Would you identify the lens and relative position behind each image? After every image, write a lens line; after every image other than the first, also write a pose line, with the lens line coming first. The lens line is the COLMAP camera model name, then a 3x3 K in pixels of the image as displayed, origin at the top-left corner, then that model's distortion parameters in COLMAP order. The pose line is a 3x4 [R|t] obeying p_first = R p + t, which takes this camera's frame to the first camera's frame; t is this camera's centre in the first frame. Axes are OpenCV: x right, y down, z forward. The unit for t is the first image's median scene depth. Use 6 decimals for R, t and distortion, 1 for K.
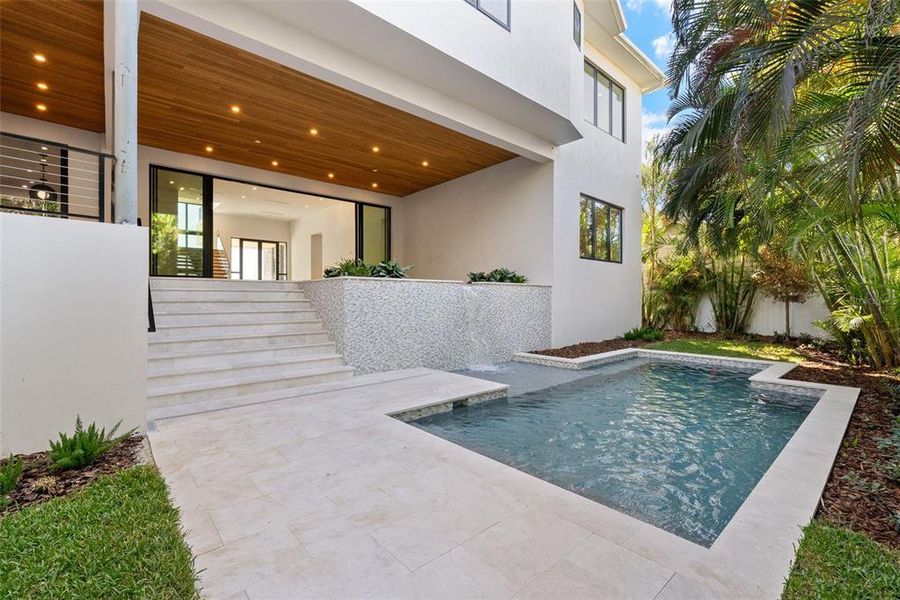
lens RADIAL K [[391.1, 0, 450.0], [0, 391.1, 300.0], [0, 0, 1]] dist [-0.001007, 0.000284]
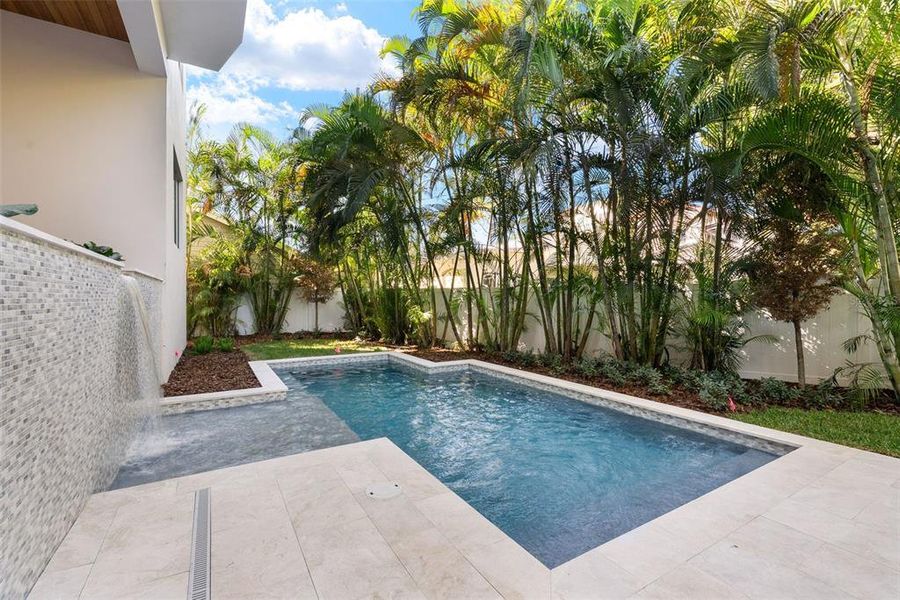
lens RADIAL K [[391.1, 0, 450.0], [0, 391.1, 300.0], [0, 0, 1]] dist [-0.001007, 0.000284]
pose [[0.173596, -0.002393, 0.984814, -0.444520], [0.001826, 0.999996, 0.002108, -0.010797], [-0.984815, 0.001432, 0.173599, 0.737540]]
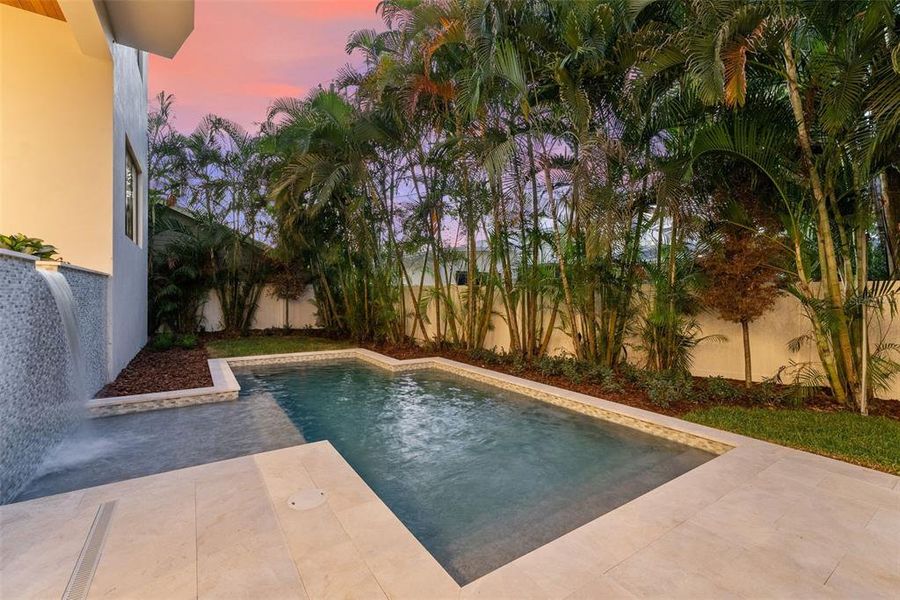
lens RADIAL K [[380.8, 0, 450.6], [0, 380.8, 301.8], [0, 0, 1]] dist [-0.000105, -0.000343]
pose [[0.124147, -0.012326, 0.992187, -0.407348], [-0.007389, 0.999884, 0.013347, -0.013877], [-0.992236, -0.008989, 0.124042, 0.687335]]
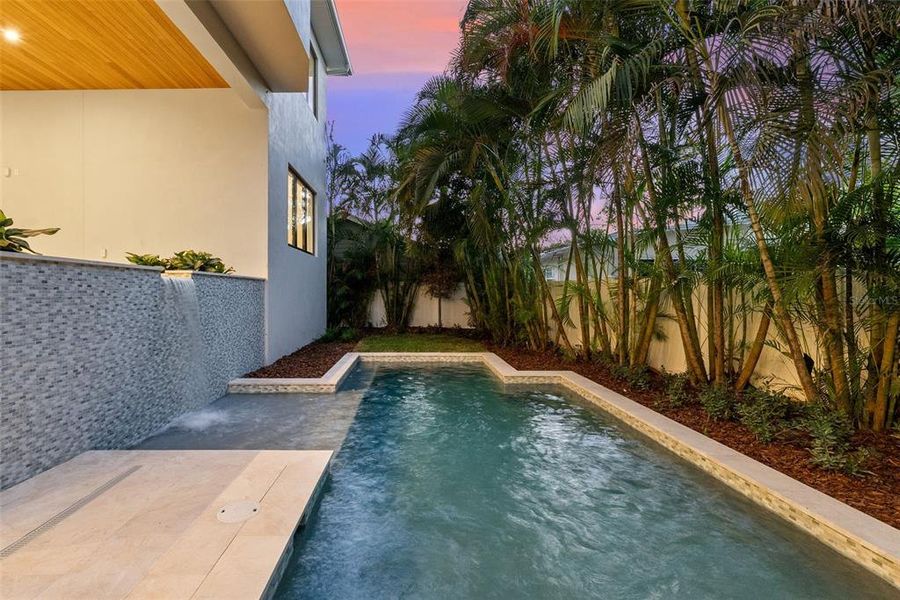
lens RADIAL K [[404.0, 0, 408.2], [0, 404.0, 293.3], [0, 0, 1]] dist [-0.001124, 0.000153]
pose [[0.664434, 0.000180, 0.747347, -0.213112], [0.001719, 0.999997, -0.001769, -0.014905], [-0.747345, 0.002460, 0.664432, 0.486643]]
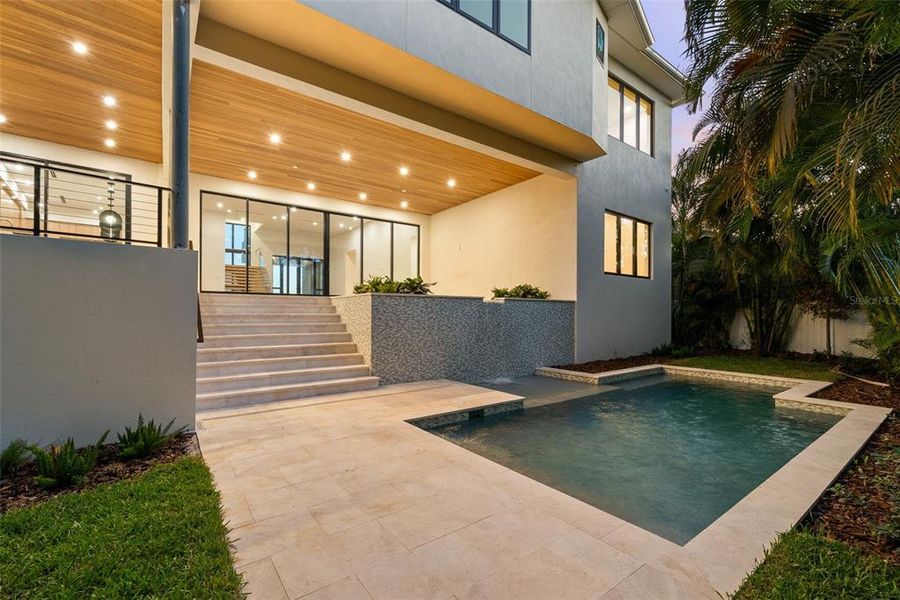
lens RADIAL K [[387.1, 0, 449.5], [0, 387.1, 314.8], [0, 0, 1]] dist [0.000627, -0.000119]
pose [[0.996448, 0.003943, -0.084119, 0.035108], [-0.003950, 0.999992, 0.000084, -0.001020], [0.084119, 0.000249, 0.996456, -0.040330]]
